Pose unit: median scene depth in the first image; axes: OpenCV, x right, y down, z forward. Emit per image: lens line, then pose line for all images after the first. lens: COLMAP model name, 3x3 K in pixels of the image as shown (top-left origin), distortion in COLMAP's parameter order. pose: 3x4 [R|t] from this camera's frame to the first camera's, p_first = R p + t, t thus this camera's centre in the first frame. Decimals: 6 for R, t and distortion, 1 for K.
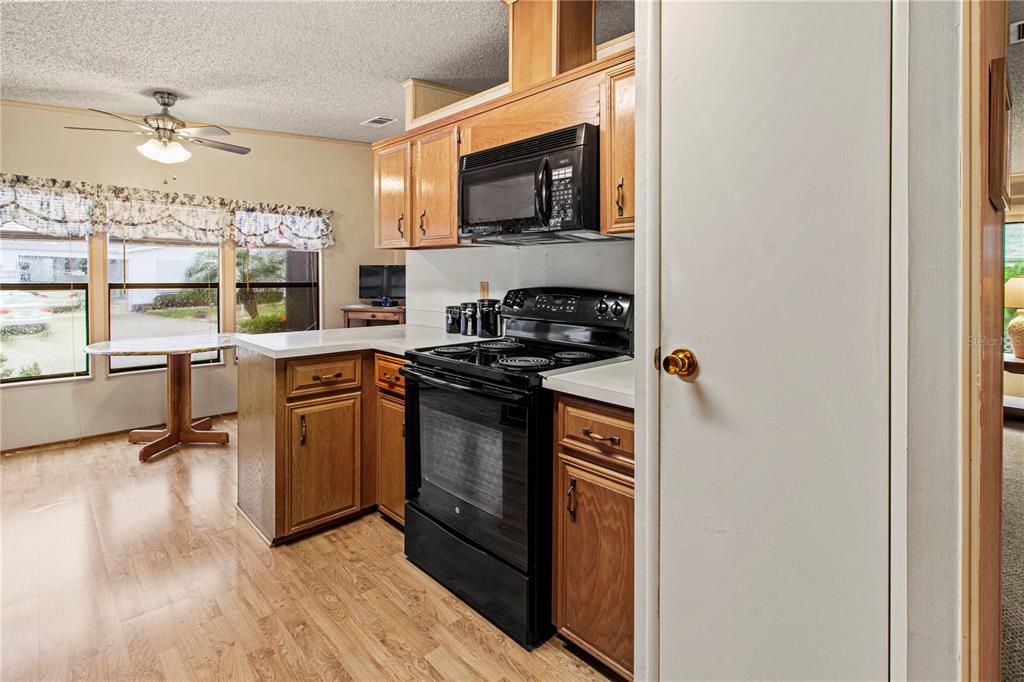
lens RADIAL K [[491.8, 0, 526.8], [0, 491.8, 280.3], [0, 0, 1]] dist [0.002260, 0.000434]
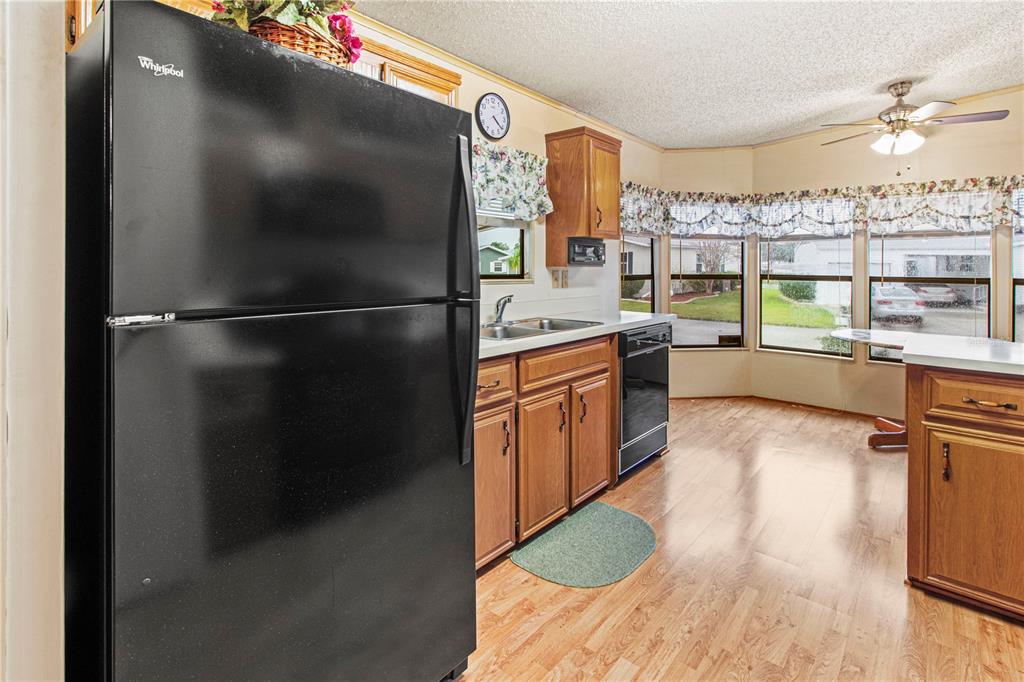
lens RADIAL K [[491.8, 0, 530.6], [0, 491.8, 274.0], [0, 0, 1]] dist [0.002260, 0.000434]
pose [[0.102792, 0.007942, -0.994671, 0.154118], [-0.015817, 0.999855, 0.006349, 0.005847], [0.994577, 0.015081, 0.102902, 0.150231]]
